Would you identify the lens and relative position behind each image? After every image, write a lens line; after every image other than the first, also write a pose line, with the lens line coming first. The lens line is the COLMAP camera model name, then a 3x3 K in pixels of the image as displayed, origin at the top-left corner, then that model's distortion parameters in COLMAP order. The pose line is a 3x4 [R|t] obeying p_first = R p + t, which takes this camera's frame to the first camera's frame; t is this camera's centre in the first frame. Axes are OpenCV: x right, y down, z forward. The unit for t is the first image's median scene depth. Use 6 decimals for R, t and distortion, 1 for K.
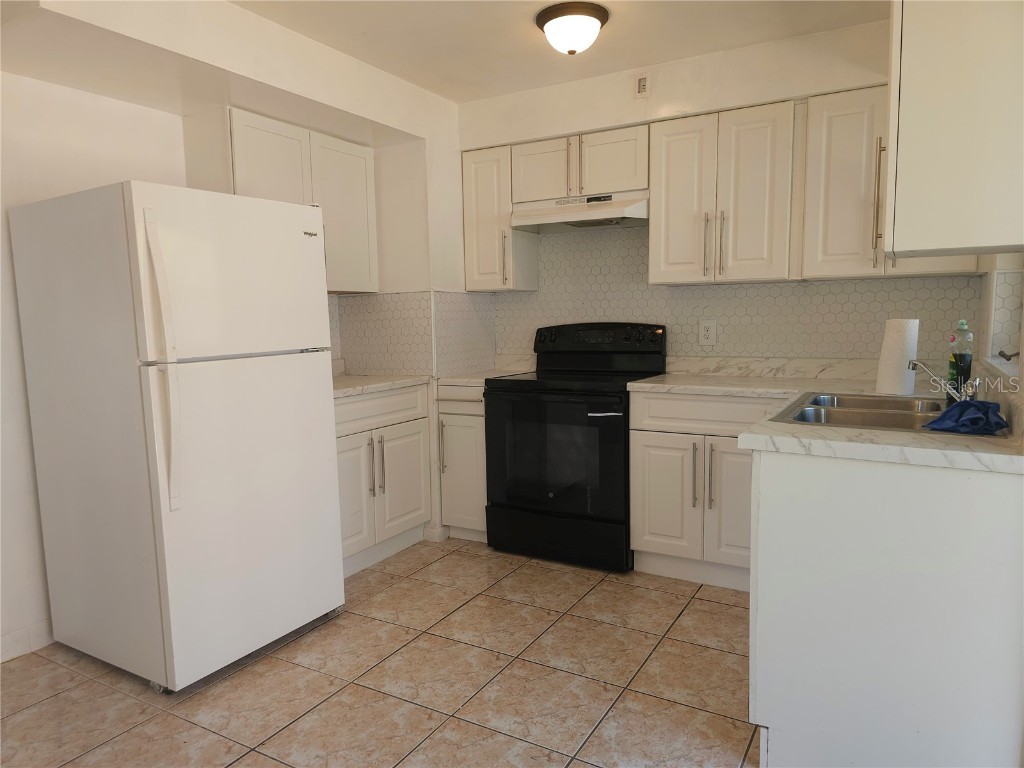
lens RADIAL K [[690.5, 0, 497.5], [0, 690.5, 389.1], [0, 0, 1]] dist [0.059283, -0.058447]
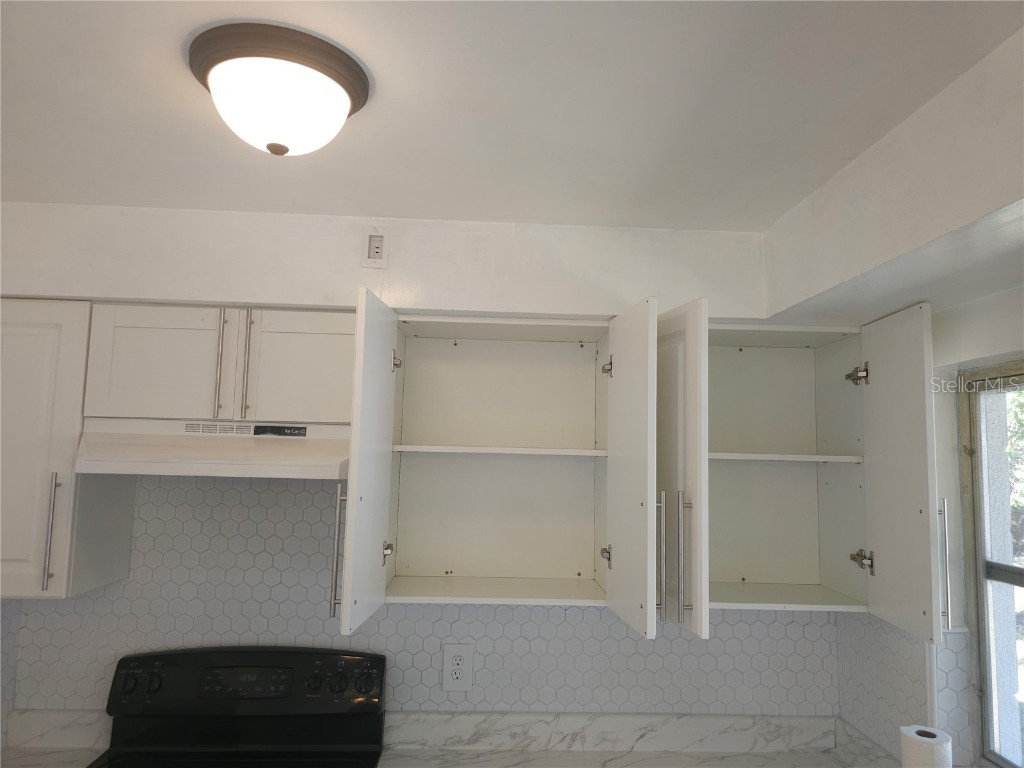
lens RADIAL K [[690.5, 0, 515.5], [0, 690.5, 384.8], [0, 0, 1]] dist [0.059283, -0.058447]
pose [[0.842100, 0.092683, 0.531297, 0.014697], [0.020976, 0.978749, -0.203986, -0.199747], [-0.538913, 0.182921, 0.822261, 0.475038]]
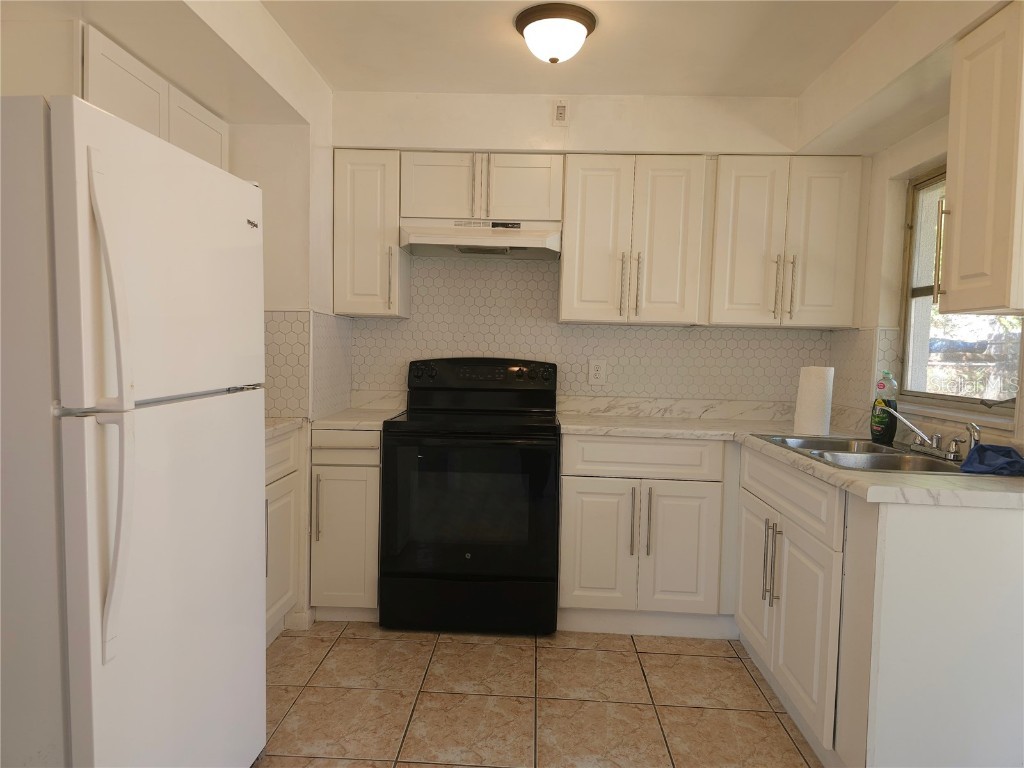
lens RADIAL K [[690.5, 0, 502.8], [0, 690.5, 385.4], [0, 0, 1]] dist [0.059283, -0.058447]
pose [[0.883720, 0.014180, 0.467802, -0.288393], [0.009284, 0.998813, -0.047815, -0.017398], [-0.467924, 0.046598, 0.882539, 0.202673]]
